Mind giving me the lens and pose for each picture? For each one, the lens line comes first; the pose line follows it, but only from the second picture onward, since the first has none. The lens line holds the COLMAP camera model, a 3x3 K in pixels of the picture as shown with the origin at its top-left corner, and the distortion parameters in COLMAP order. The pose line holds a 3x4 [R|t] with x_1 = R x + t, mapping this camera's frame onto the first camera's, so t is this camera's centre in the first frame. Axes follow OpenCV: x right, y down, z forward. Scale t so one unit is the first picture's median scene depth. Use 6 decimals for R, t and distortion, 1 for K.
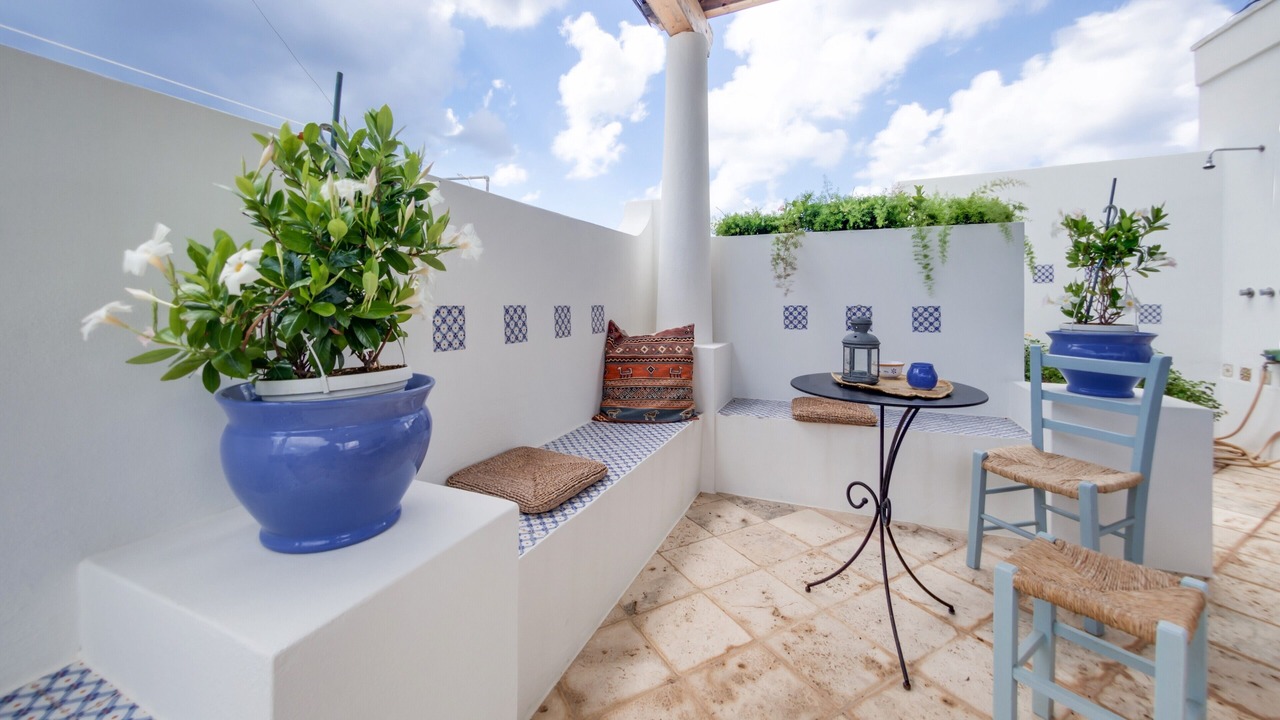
lens RADIAL K [[517.3, 0, 664.3], [0, 517.3, 303.5], [0, 0, 1]] dist [-0.010188, 0.001405]
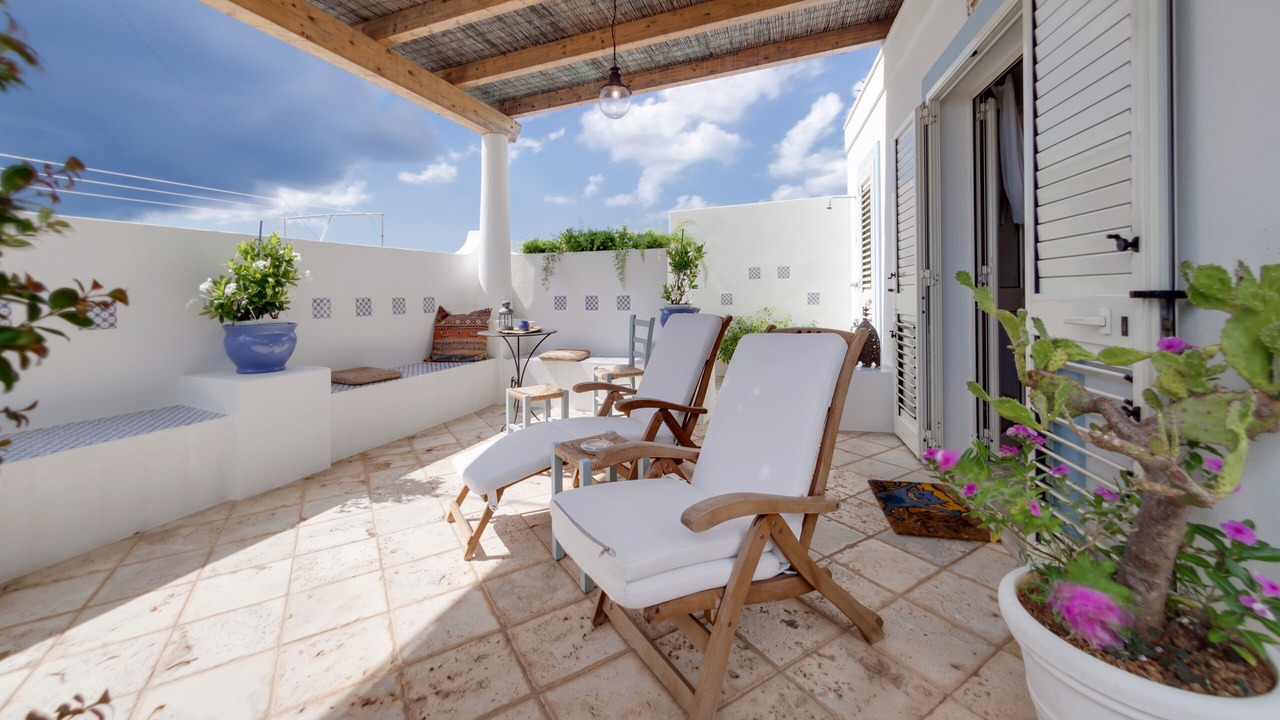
lens RADIAL K [[475.2, 0, 630.9], [0, 475.2, 296.6], [0, 0, 1]] dist [-0.006668, -0.000489]
pose [[0.998999, -0.011095, 0.043341, 0.510781], [0.010884, 0.999928, 0.005097, 0.000804], [-0.043395, -0.004620, 0.999047, -0.675780]]
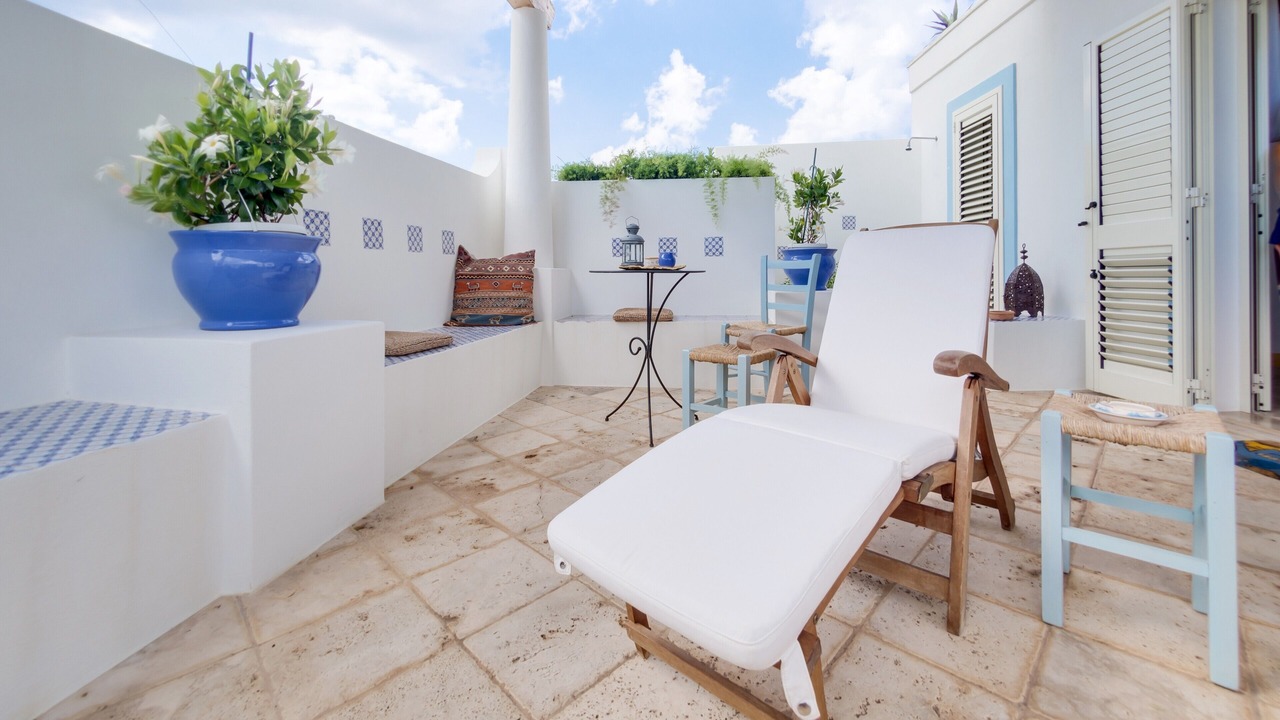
lens RADIAL K [[517.3, 0, 694.6], [0, 517.3, 269.0], [0, 0, 1]] dist [-0.010188, 0.001405]
pose [[0.954956, -0.005378, 0.296698, 0.062148], [0.004795, 0.999985, 0.002691, 0.094335], [-0.296708, -0.001148, 0.954968, -0.310773]]
